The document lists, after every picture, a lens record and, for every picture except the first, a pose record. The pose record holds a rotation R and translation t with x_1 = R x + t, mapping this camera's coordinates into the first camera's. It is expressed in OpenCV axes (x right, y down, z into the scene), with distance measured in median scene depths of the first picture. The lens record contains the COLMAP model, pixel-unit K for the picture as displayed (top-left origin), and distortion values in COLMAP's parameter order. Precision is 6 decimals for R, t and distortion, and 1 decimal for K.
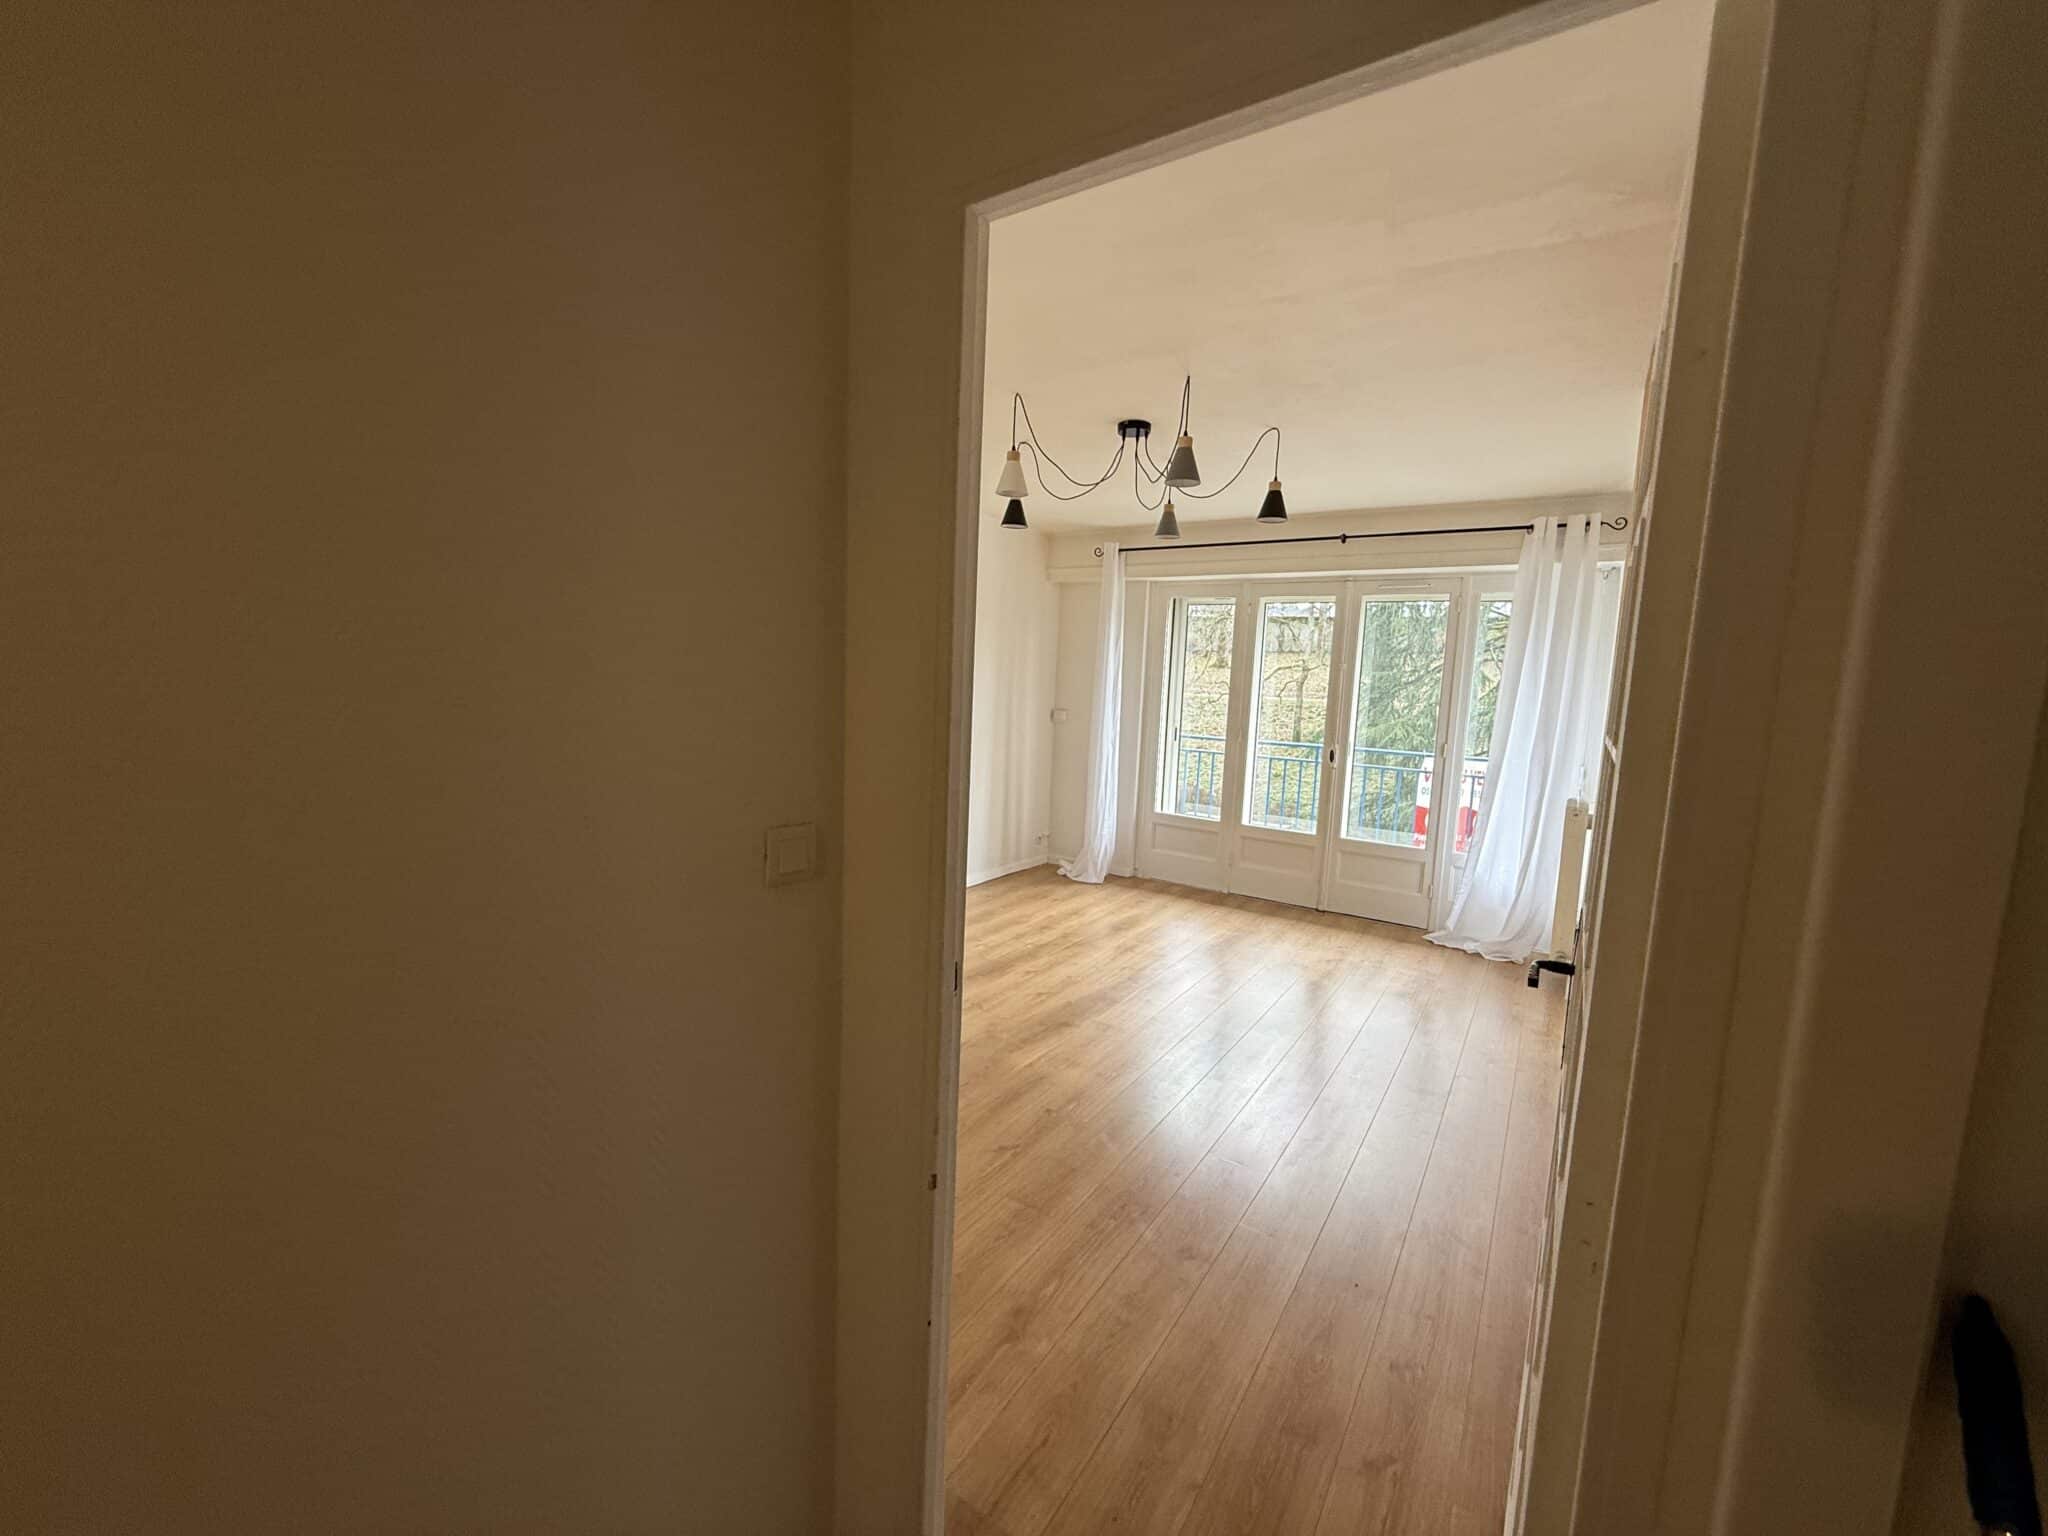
lens RADIAL K [[811.1, 0, 1024.0], [0, 811.1, 768.0], [0, 0, 1]] dist [-0.001194, 0.000130]
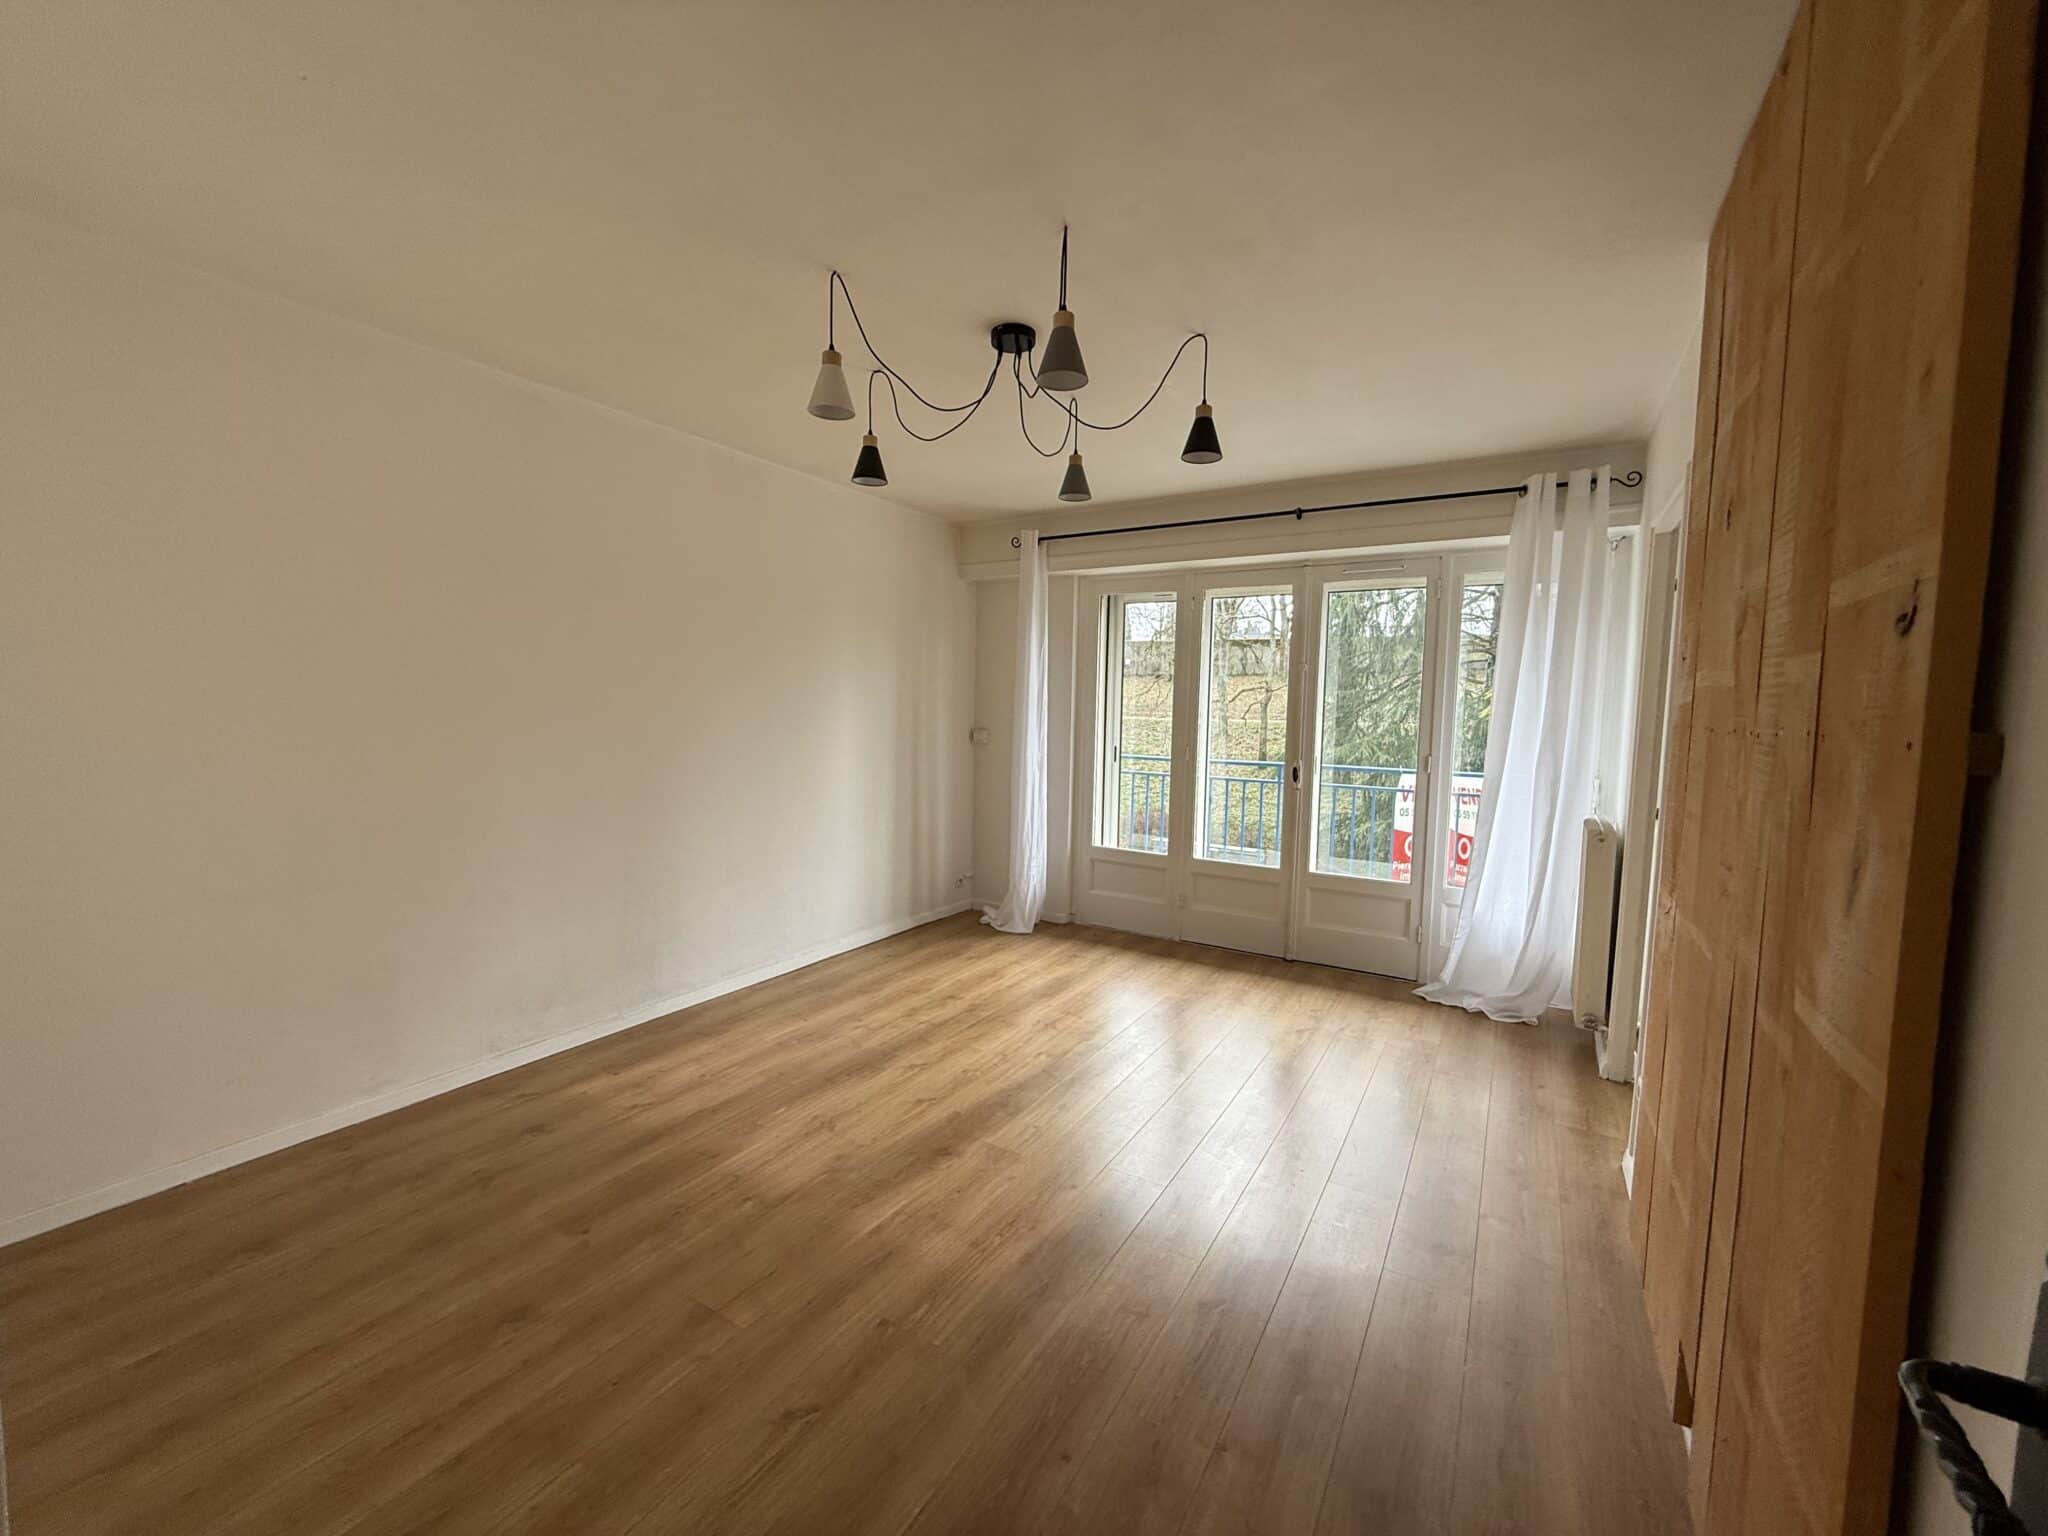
lens RADIAL K [[811.1, 0, 1024.0], [0, 811.1, 768.0], [0, 0, 1]] dist [-0.001194, 0.000130]
pose [[0.999034, -0.024421, 0.036534, 0.070088], [0.025698, 0.999060, -0.034899, 0.000416], [-0.035647, 0.035804, 0.998723, 0.175364]]
